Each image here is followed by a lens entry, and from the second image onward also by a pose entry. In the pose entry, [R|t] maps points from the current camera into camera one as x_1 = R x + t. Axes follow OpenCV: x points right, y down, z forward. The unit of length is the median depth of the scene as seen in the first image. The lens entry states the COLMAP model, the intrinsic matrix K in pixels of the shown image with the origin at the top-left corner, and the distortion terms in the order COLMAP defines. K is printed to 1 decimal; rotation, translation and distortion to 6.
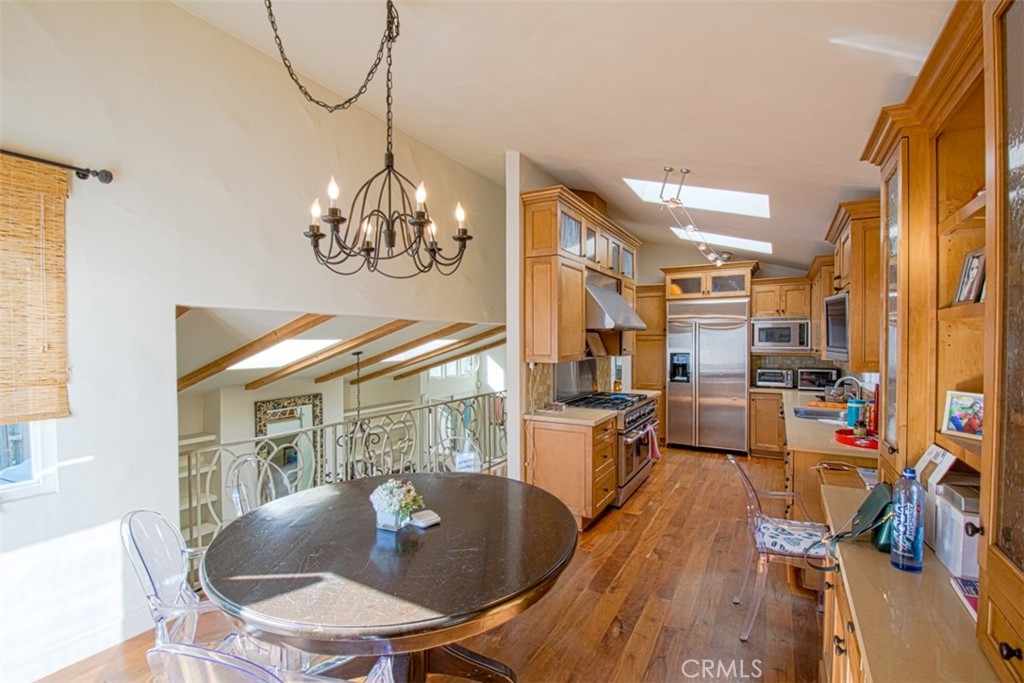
lens RADIAL K [[452.2, 0, 519.0], [0, 452.2, 348.5], [0, 0, 1]] dist [0.018992, -0.025468]
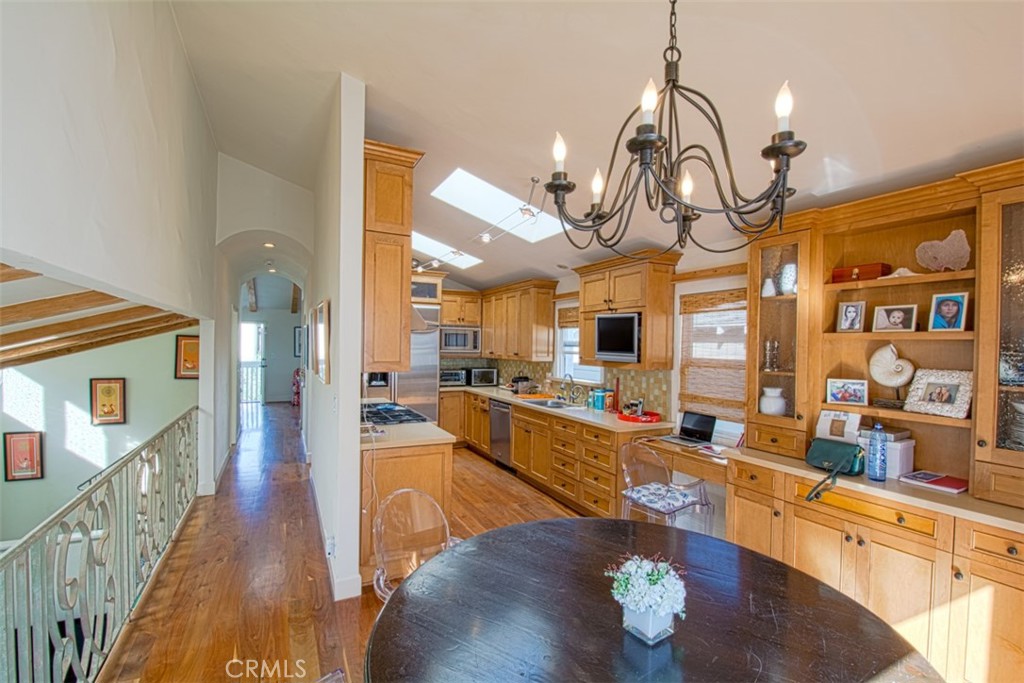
lens RADIAL K [[452.2, 0, 519.0], [0, 452.2, 348.5], [0, 0, 1]] dist [0.018992, -0.025468]
pose [[0.562695, 0.004139, 0.826654, -0.286902], [-0.001248, 0.999991, -0.004157, -0.003996], [-0.826664, 0.001307, 0.562695, 0.237094]]
